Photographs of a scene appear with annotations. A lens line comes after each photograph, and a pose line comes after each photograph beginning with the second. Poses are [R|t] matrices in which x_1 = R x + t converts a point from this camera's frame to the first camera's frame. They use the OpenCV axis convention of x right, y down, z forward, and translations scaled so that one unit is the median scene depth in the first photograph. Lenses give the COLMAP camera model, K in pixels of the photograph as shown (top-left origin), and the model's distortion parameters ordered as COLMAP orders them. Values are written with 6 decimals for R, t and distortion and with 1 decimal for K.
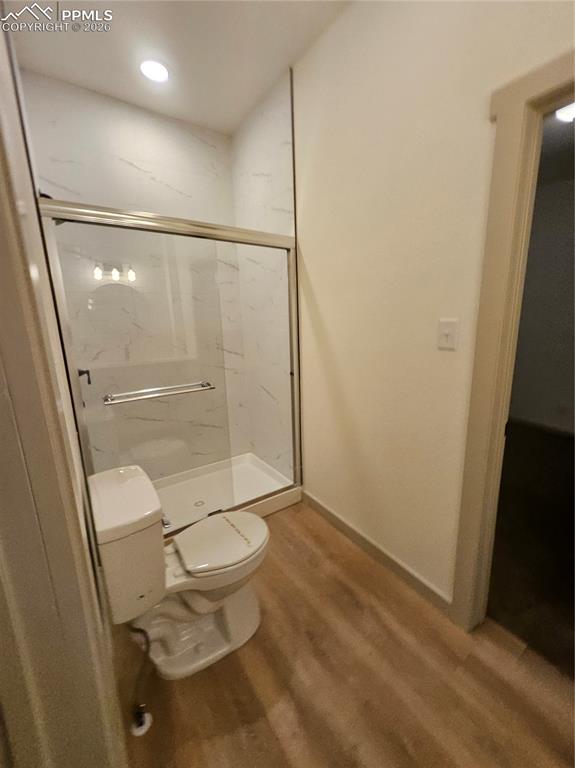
lens RADIAL K [[303.4, 0, 289.0], [0, 303.4, 384.2], [0, 0, 1]] dist [0.009973, -0.000777]
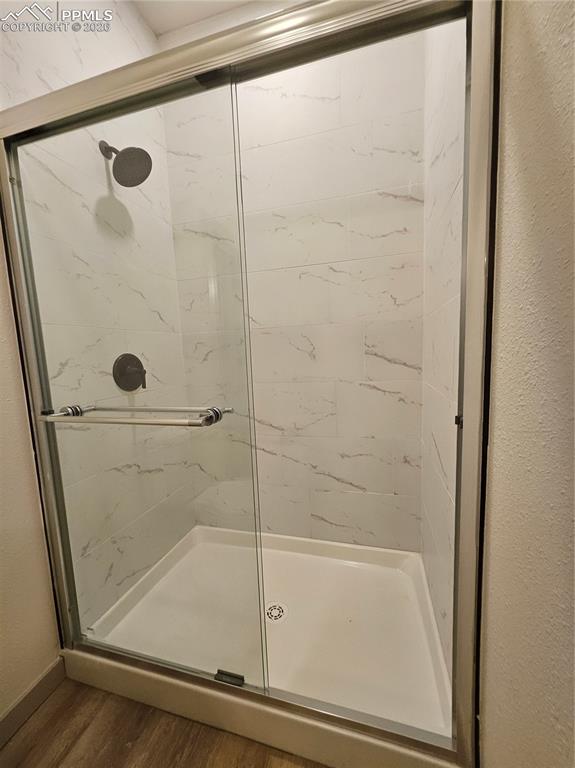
lens RADIAL K [[303.4, 0, 286.5], [0, 303.4, 387.8], [0, 0, 1]] dist [0.009973, -0.000777]
pose [[0.663817, 0.095616, -0.741757, 0.096448], [-0.133829, 0.990972, 0.007975, -0.037845], [0.735824, 0.093975, 0.670621, 0.512184]]
